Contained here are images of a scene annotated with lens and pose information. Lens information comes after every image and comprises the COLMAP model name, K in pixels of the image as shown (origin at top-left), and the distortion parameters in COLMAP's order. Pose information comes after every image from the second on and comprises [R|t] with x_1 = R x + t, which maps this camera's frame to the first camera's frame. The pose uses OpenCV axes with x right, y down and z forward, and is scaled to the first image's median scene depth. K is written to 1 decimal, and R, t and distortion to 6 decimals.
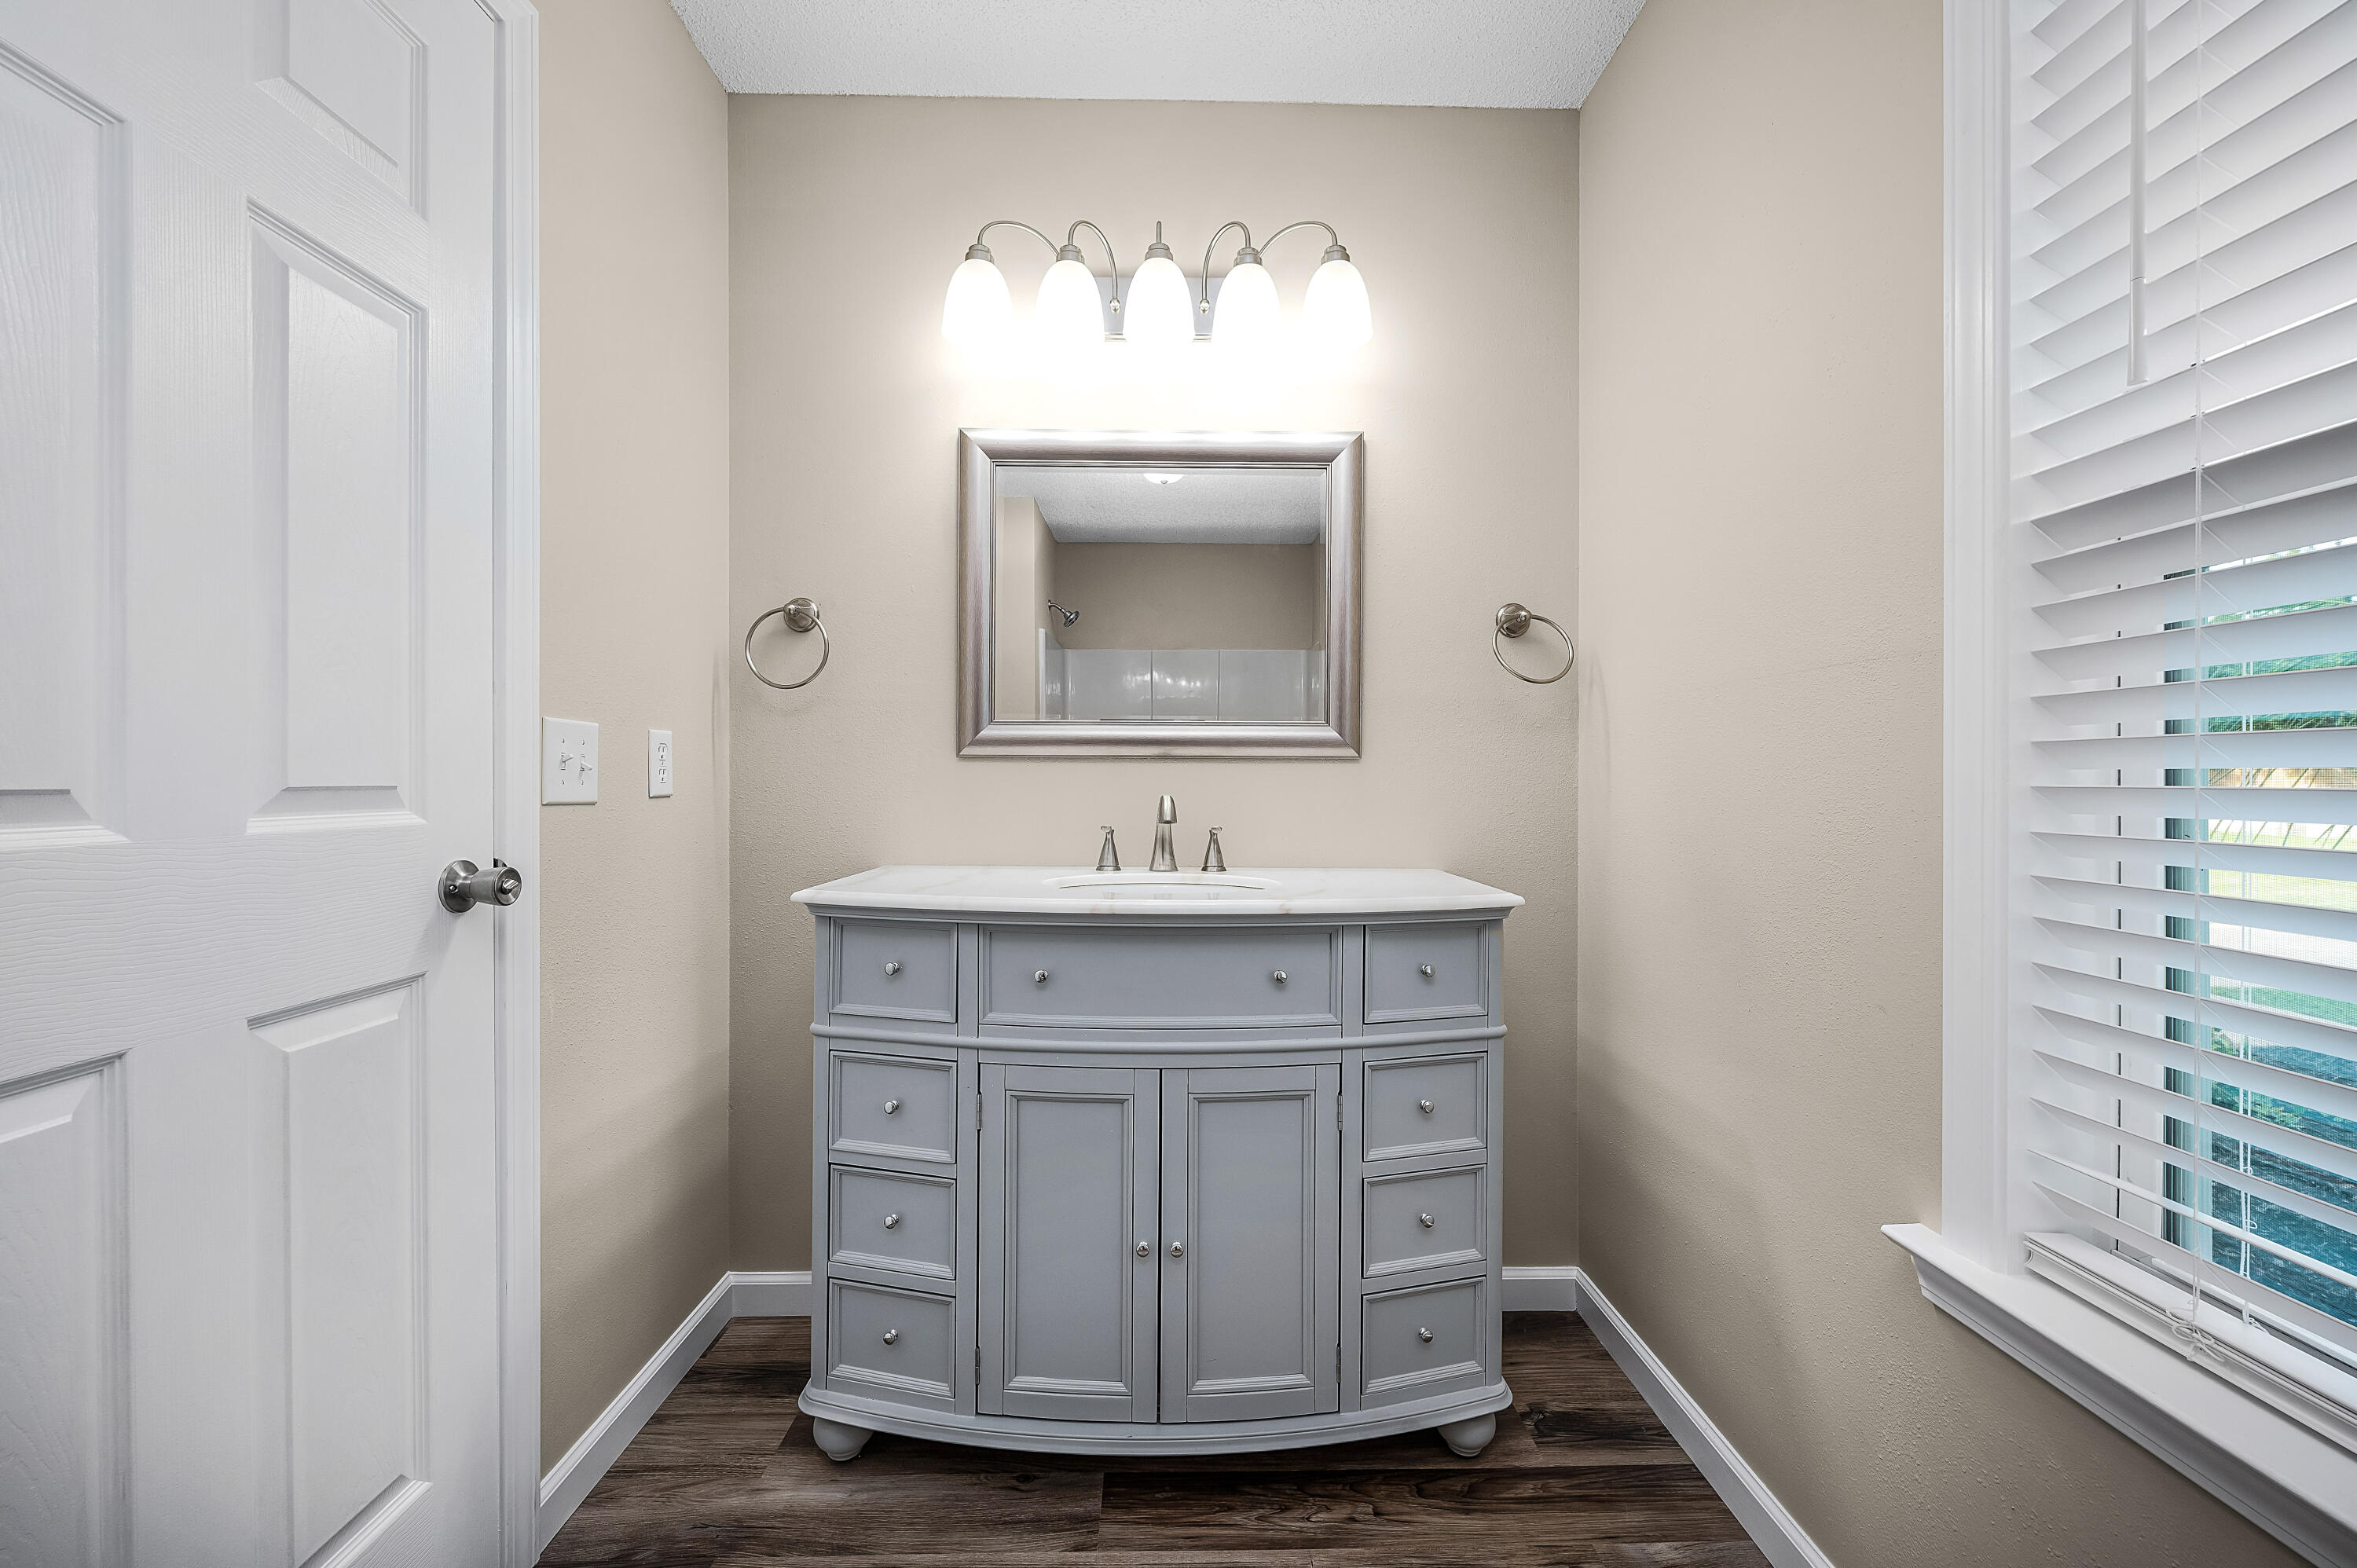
lens RADIAL K [[950.8, 0, 1180.7], [0, 950.8, 779.8], [0, 0, 1]] dist [0.000873, -0.000539]
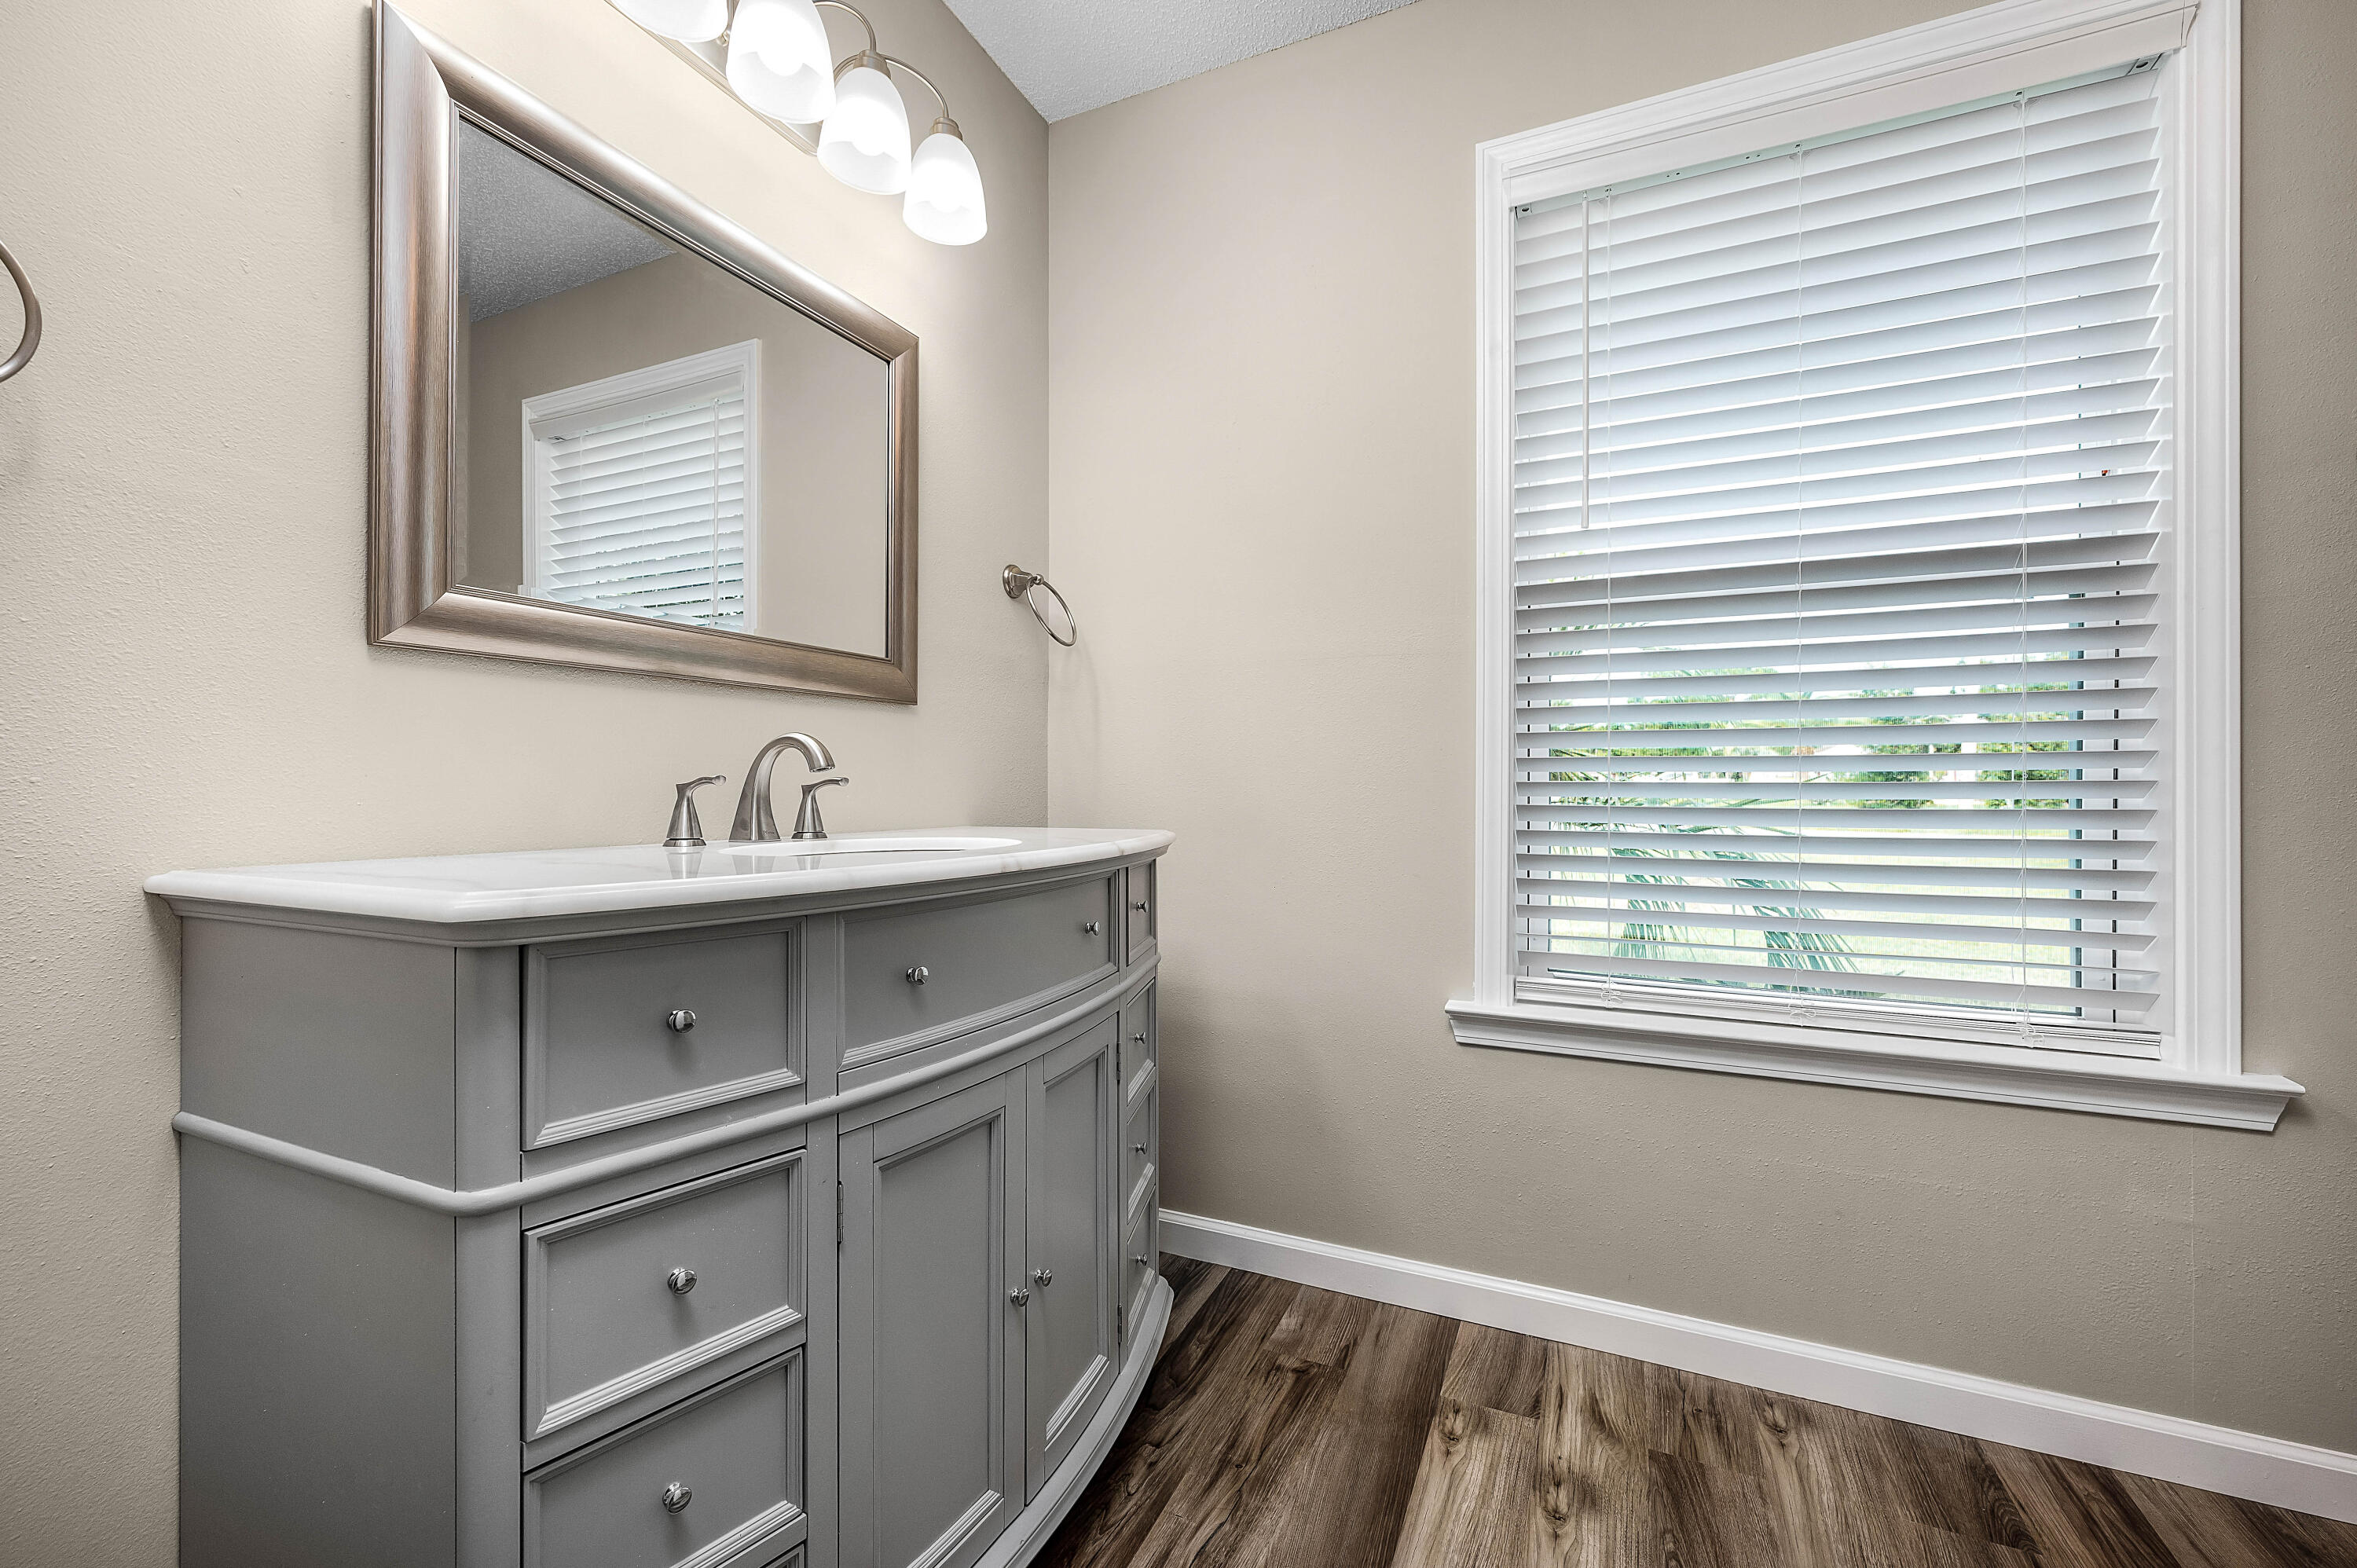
lens RADIAL K [[950.8, 0, 1178.1], [0, 950.8, 785.3], [0, 0, 1]] dist [0.000873, -0.000539]
pose [[0.434441, -0.003143, 0.900695, -0.660863], [-0.000602, 0.999993, 0.003780, 0.064199], [-0.900700, -0.002184, 0.434435, 0.519390]]
